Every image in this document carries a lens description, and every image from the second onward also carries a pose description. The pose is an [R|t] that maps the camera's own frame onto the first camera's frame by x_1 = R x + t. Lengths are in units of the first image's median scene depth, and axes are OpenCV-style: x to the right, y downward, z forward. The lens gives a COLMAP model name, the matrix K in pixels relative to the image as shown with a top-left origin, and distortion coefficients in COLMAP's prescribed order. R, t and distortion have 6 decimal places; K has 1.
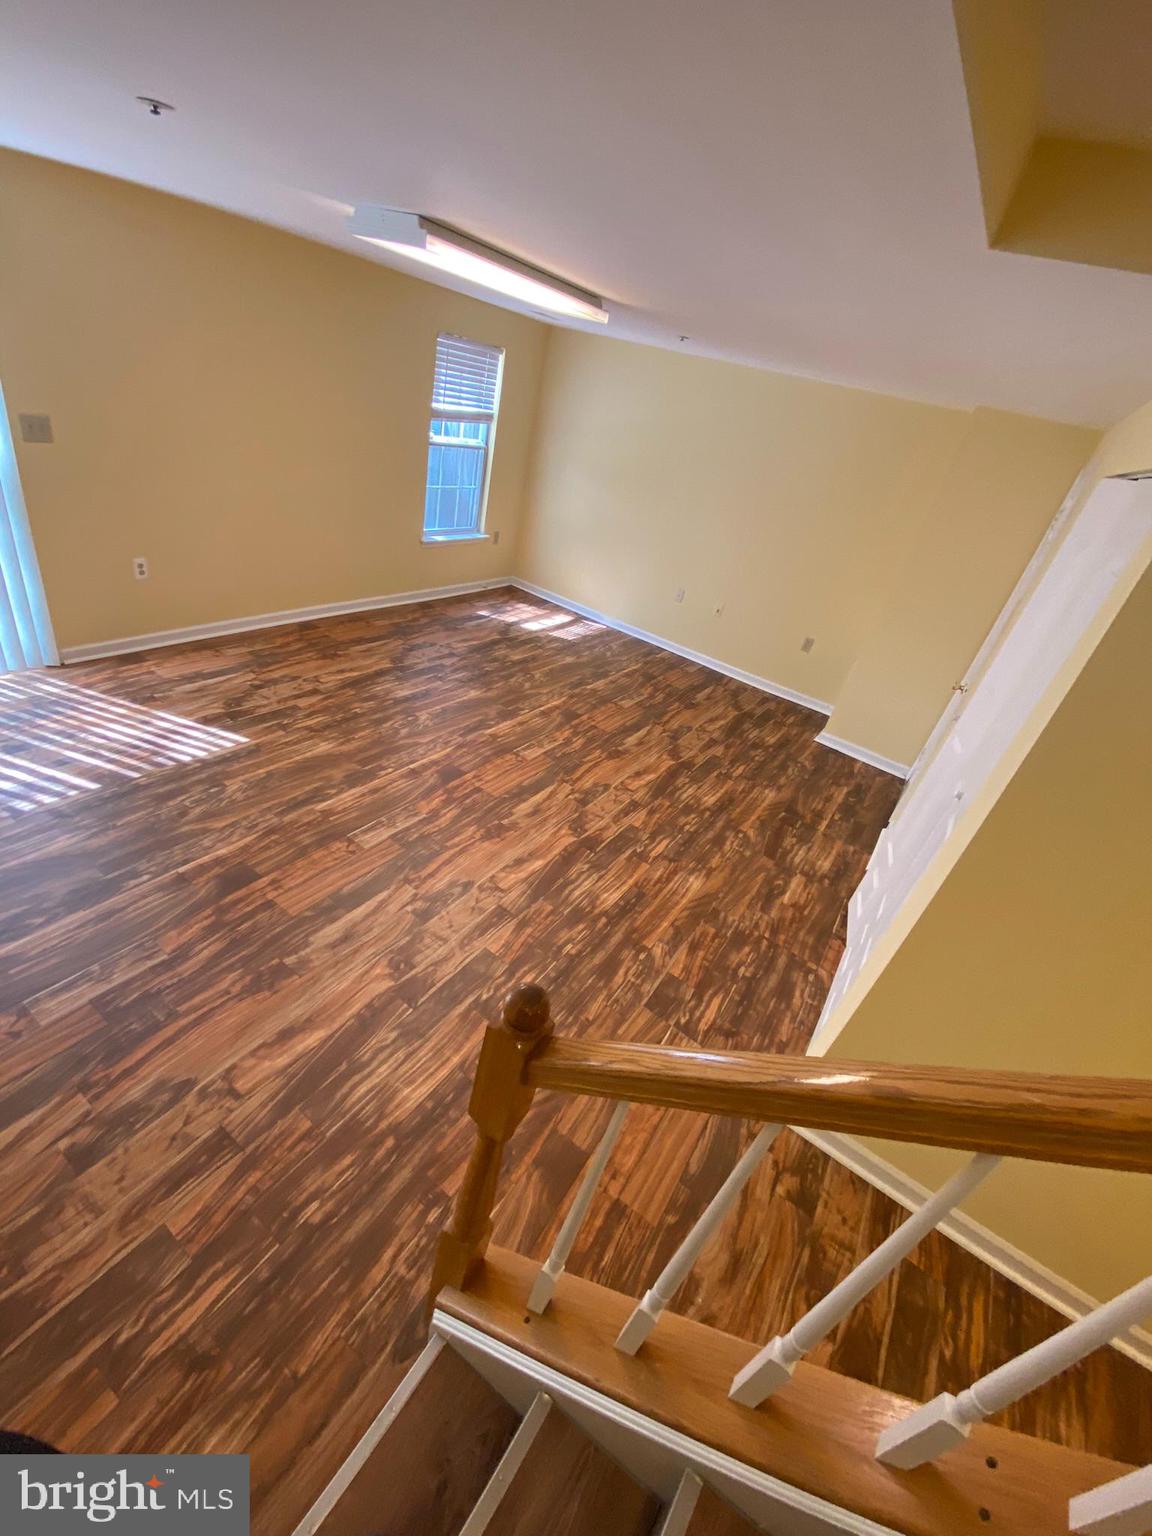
lens RADIAL K [[630.3, 0, 570.8], [0, 630.3, 756.1], [0, 0, 1]] dist [0.014992, -0.017900]
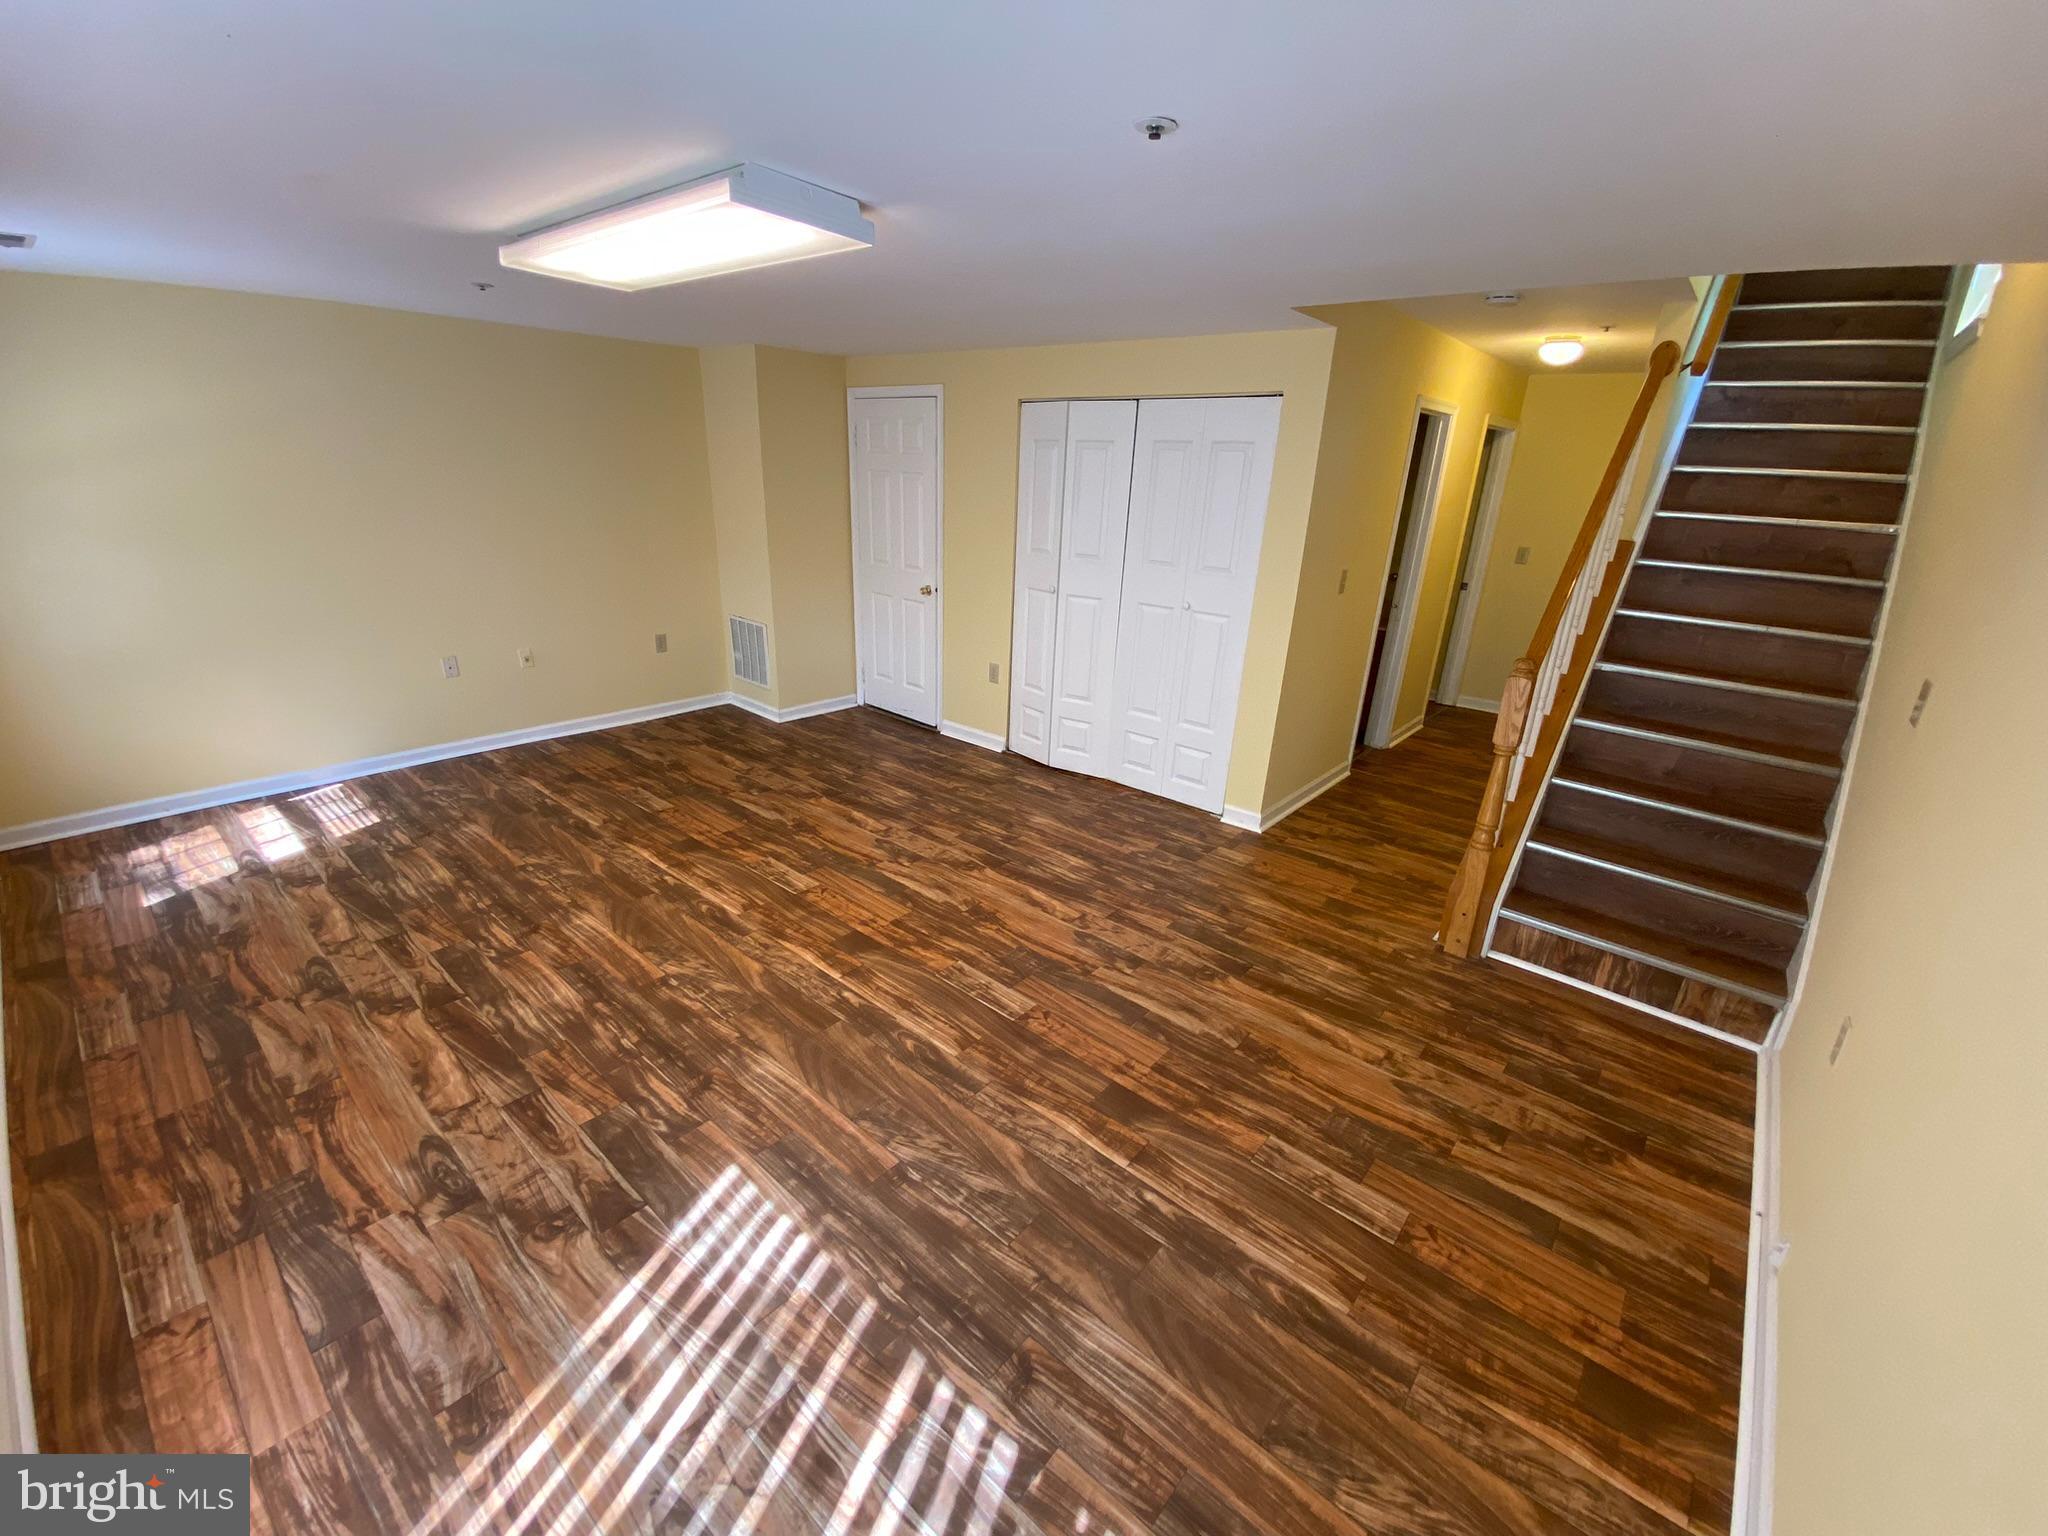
lens RADIAL K [[840.5, 0, 1009.5], [0, 840.5, 771.9], [0, 0, 1]] dist [0.014992, -0.017900]
pose [[0.123331, -0.521087, 0.844546, -1.221773], [0.490643, 0.771766, 0.404532, -0.583253], [-0.862588, 0.364479, 0.350851, 0.671906]]
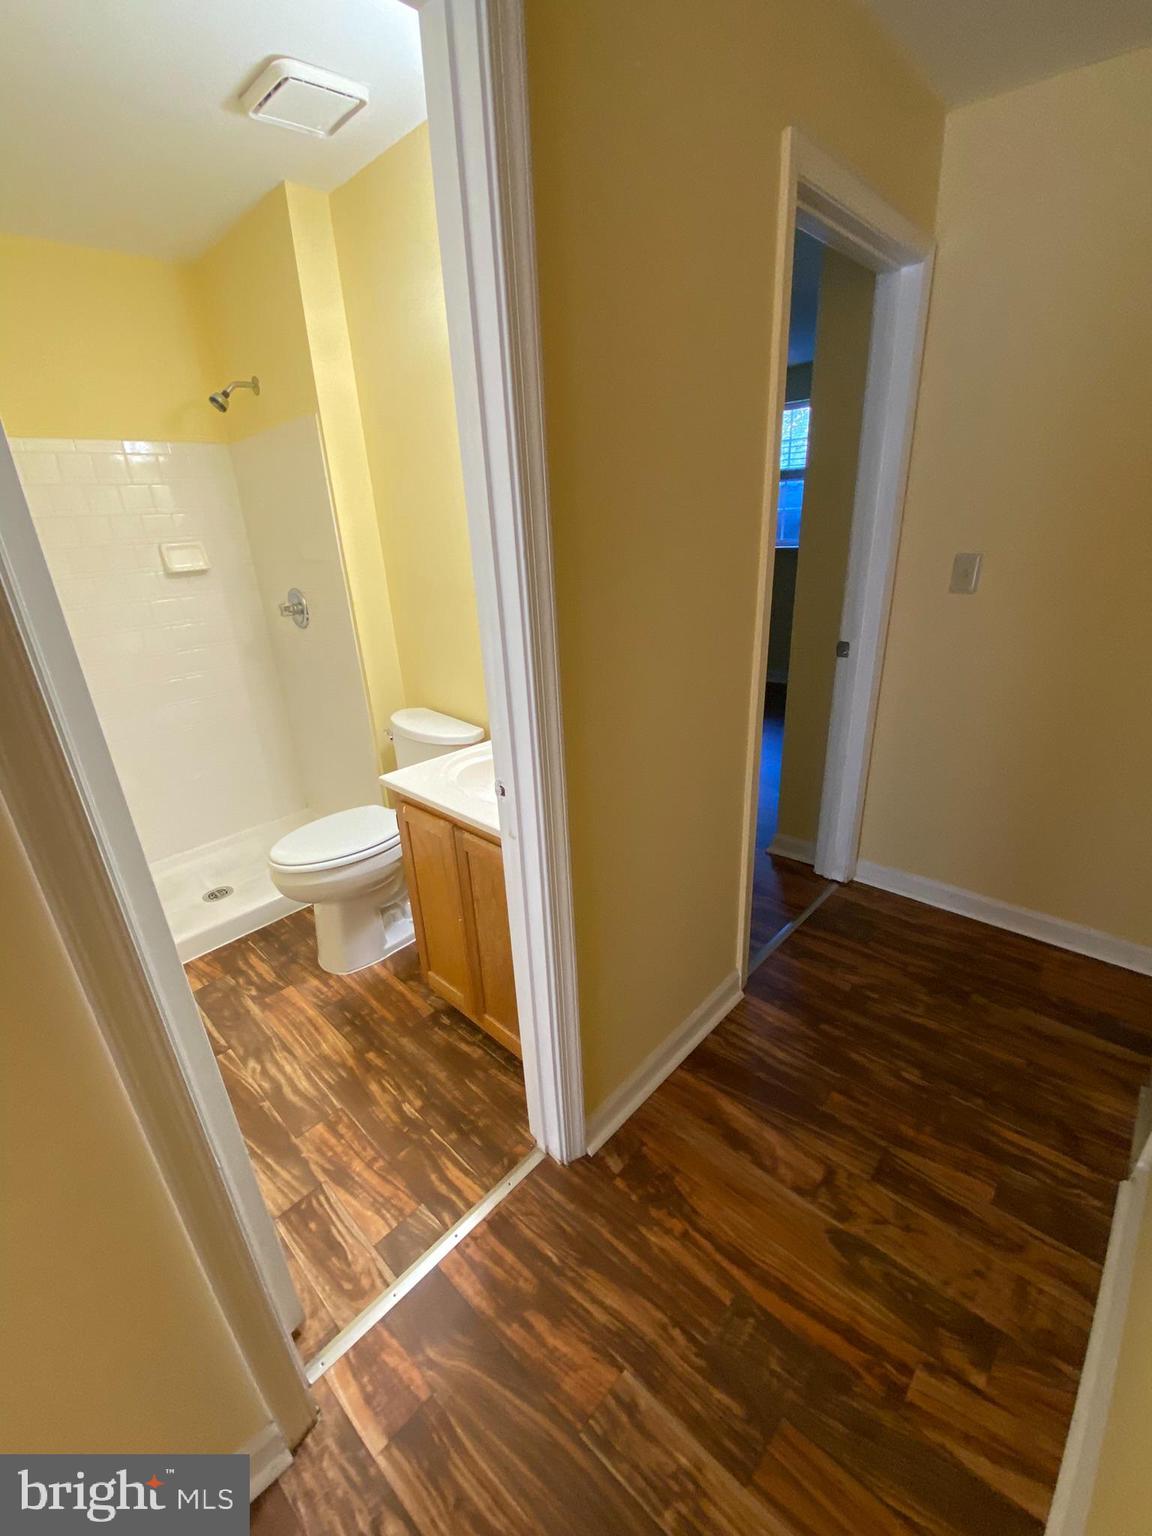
lens RADIAL K [[630.3, 0, 572.1], [0, 630.3, 774.1], [0, 0, 1]] dist [0.014992, -0.017900]
pose [[0.136818, -0.559886, 0.817196, -0.721186], [0.570709, 0.718836, 0.396946, -0.250157], [-0.809674, 0.412072, 0.417882, 0.554412]]
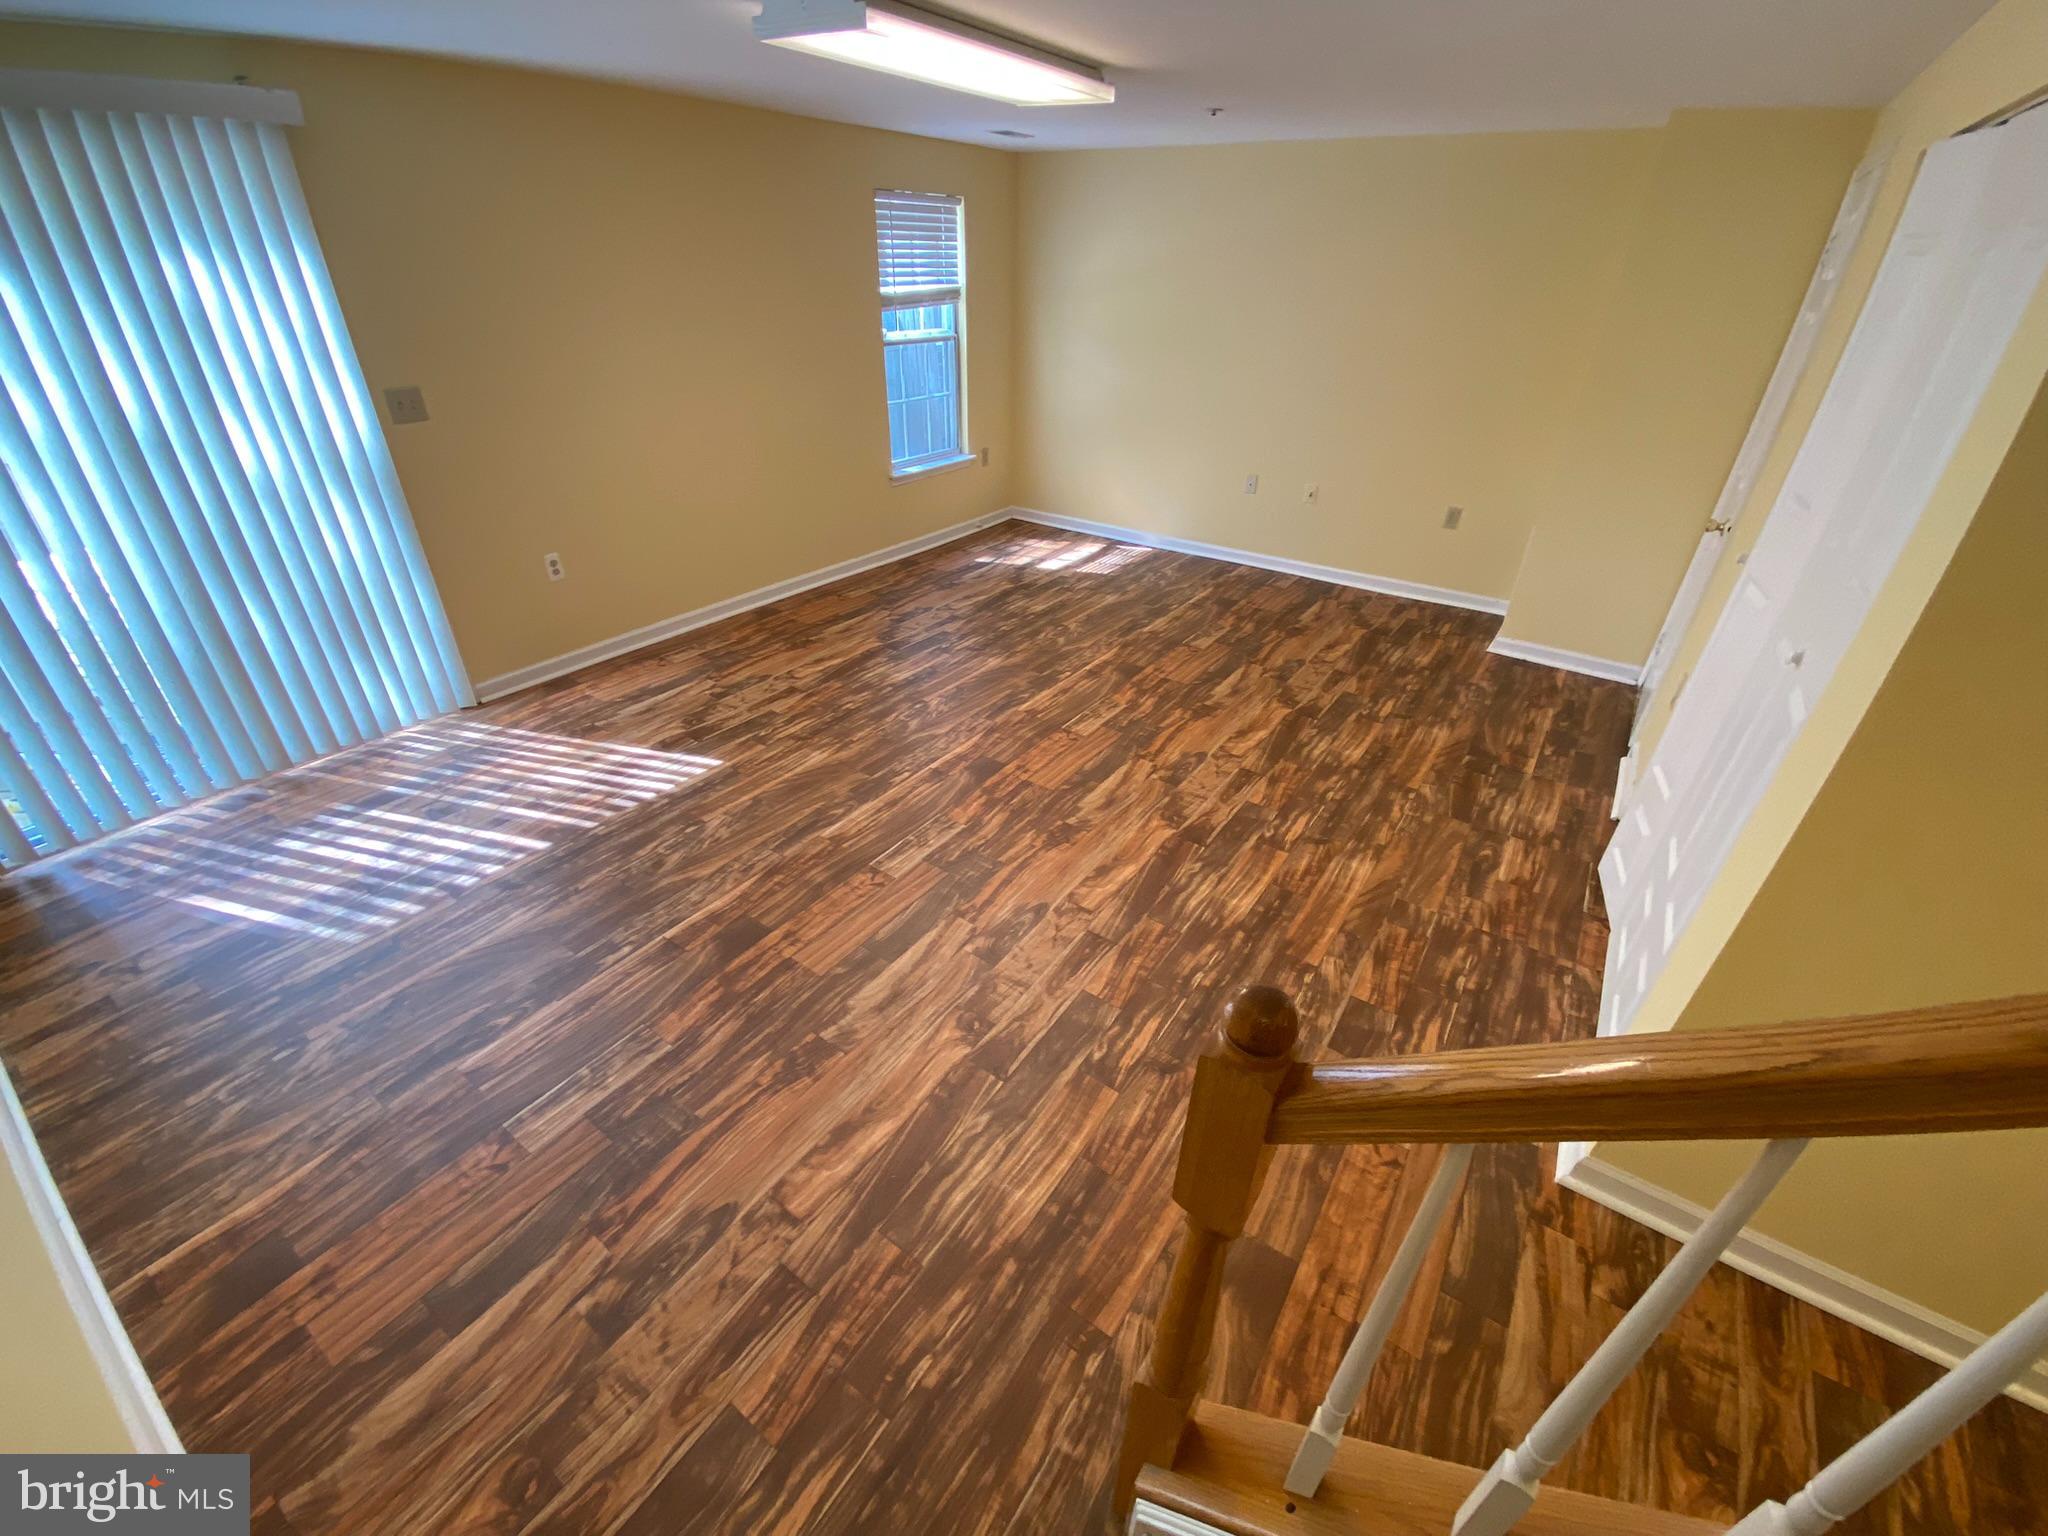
lens RADIAL K [[840.5, 0, 1014.3], [0, 840.5, 759.6], [0, 0, 1]] dist [0.014992, -0.017900]
pose [[0.982545, -0.147814, -0.112943, -0.069136], [0.148012, 0.988963, -0.006678, 0.043039], [0.112683, -0.010156, 0.993579, 0.052789]]
